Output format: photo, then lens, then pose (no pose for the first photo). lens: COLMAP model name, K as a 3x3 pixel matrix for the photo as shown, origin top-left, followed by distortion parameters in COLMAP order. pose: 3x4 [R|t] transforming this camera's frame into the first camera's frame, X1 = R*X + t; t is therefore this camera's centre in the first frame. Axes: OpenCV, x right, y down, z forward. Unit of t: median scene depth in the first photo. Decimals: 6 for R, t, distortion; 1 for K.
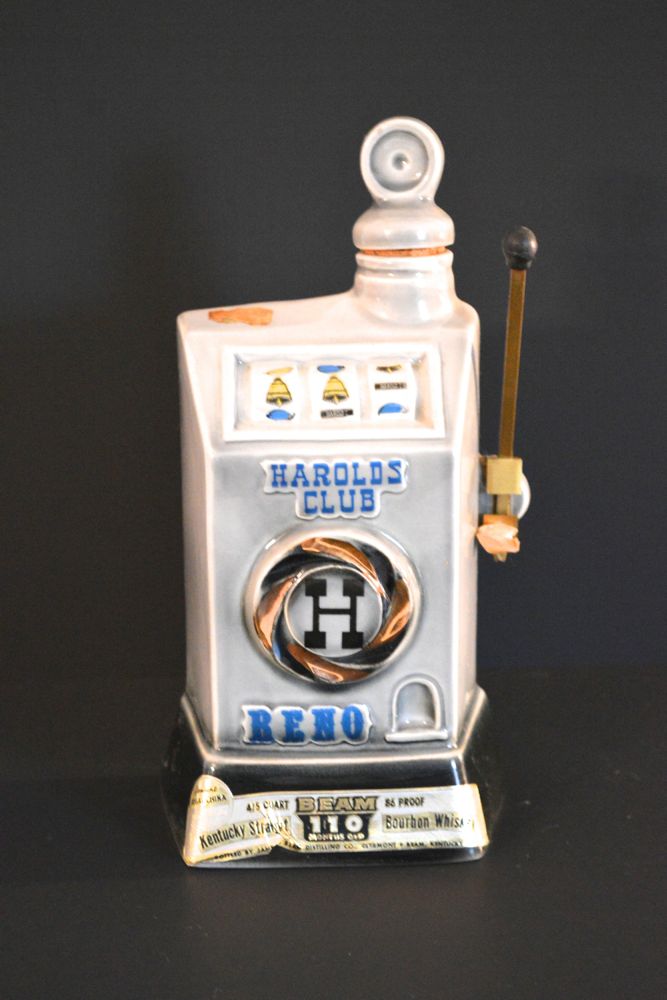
lens RADIAL K [[1963.1, 0, 330.7], [0, 1963.1, 499.3], [0, 0, 1]] dist [-0.014067, 0.000000]
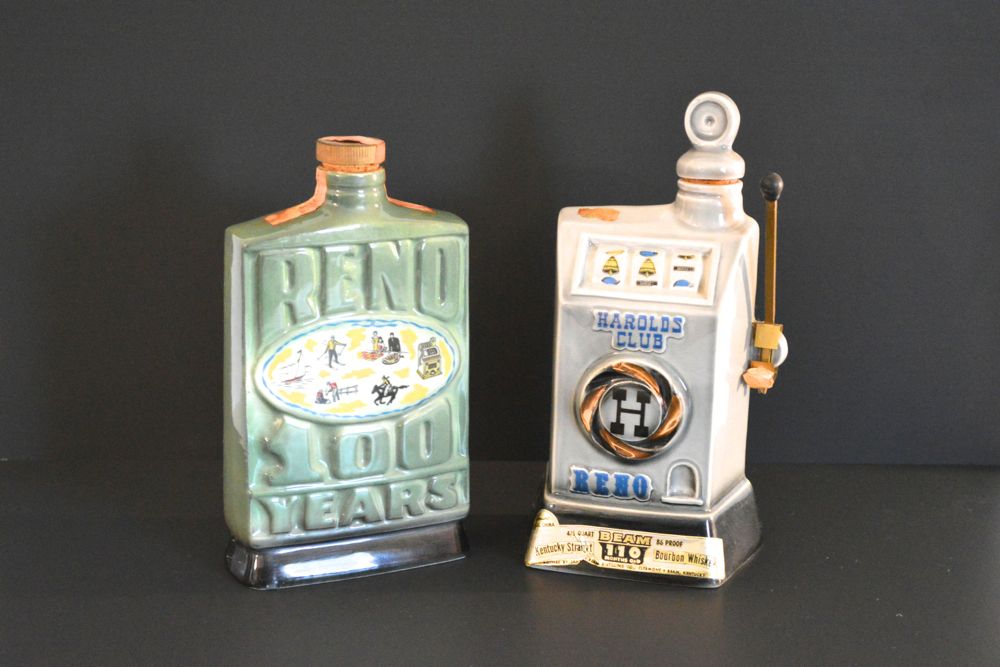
lens RADIAL K [[1867.6, 0, 500.1], [0, 1867.6, 333.2], [0, 0, 1]] dist [-0.025217, 0.000000]
pose [[0.964719, 0.102198, -0.242637, 0.245595], [-0.102509, 0.994667, 0.011378, -0.009623], [0.242505, 0.013896, 0.970051, -0.432202]]
